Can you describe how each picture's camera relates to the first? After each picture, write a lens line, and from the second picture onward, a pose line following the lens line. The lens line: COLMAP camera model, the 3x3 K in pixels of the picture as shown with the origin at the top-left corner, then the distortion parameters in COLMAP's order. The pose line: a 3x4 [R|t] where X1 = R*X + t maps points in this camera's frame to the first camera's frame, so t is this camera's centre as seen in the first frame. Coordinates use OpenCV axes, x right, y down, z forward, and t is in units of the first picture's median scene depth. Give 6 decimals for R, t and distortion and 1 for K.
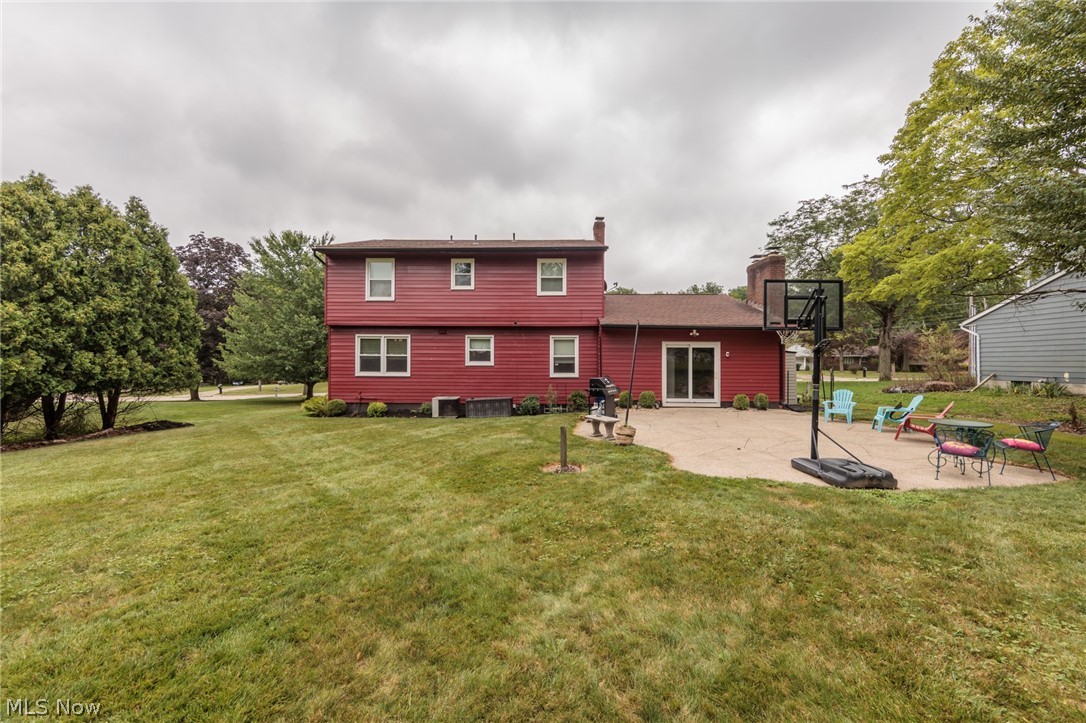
lens RADIAL K [[431.4, 0, 543.0], [0, 431.4, 361.5], [0, 0, 1]] dist [0.000745, 0.000231]
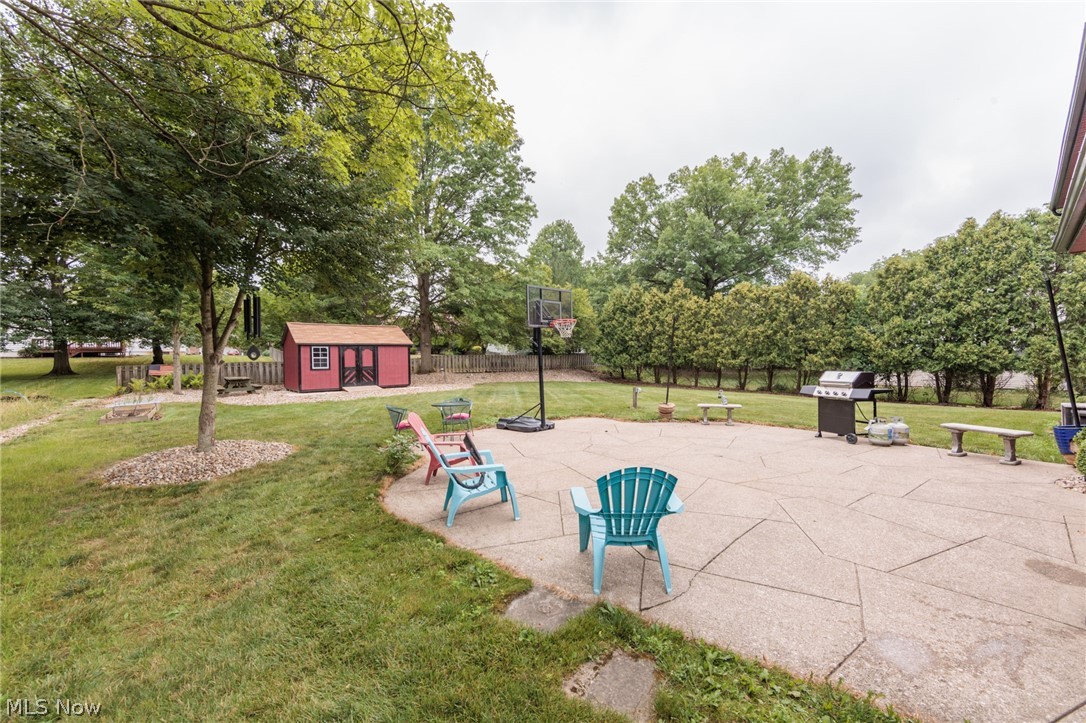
lens RADIAL K [[423.7, 0, 543.0], [0, 423.7, 361.5], [0, 0, 1]] dist [-0.000043, -0.000047]
pose [[-0.729796, 0.012111, -0.683557, 0.688898], [0.016892, 0.999857, -0.000319, 0.011628], [0.683456, -0.011779, -0.729897, 0.878381]]
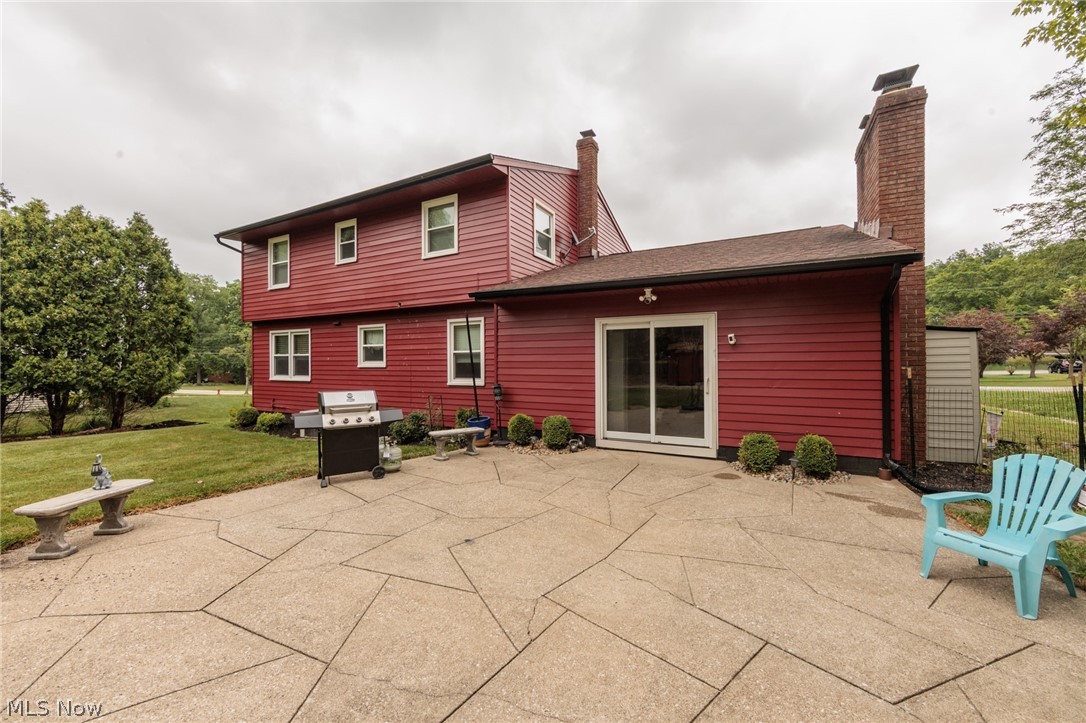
lens RADIAL K [[431.4, 0, 543.0], [0, 431.4, 361.5], [0, 0, 1]] dist [0.000745, 0.000231]
pose [[0.886477, -0.010847, -0.462646, 0.445432], [0.010796, 0.999938, -0.002758, 0.005028], [0.462648, -0.002550, 0.886539, 0.505218]]
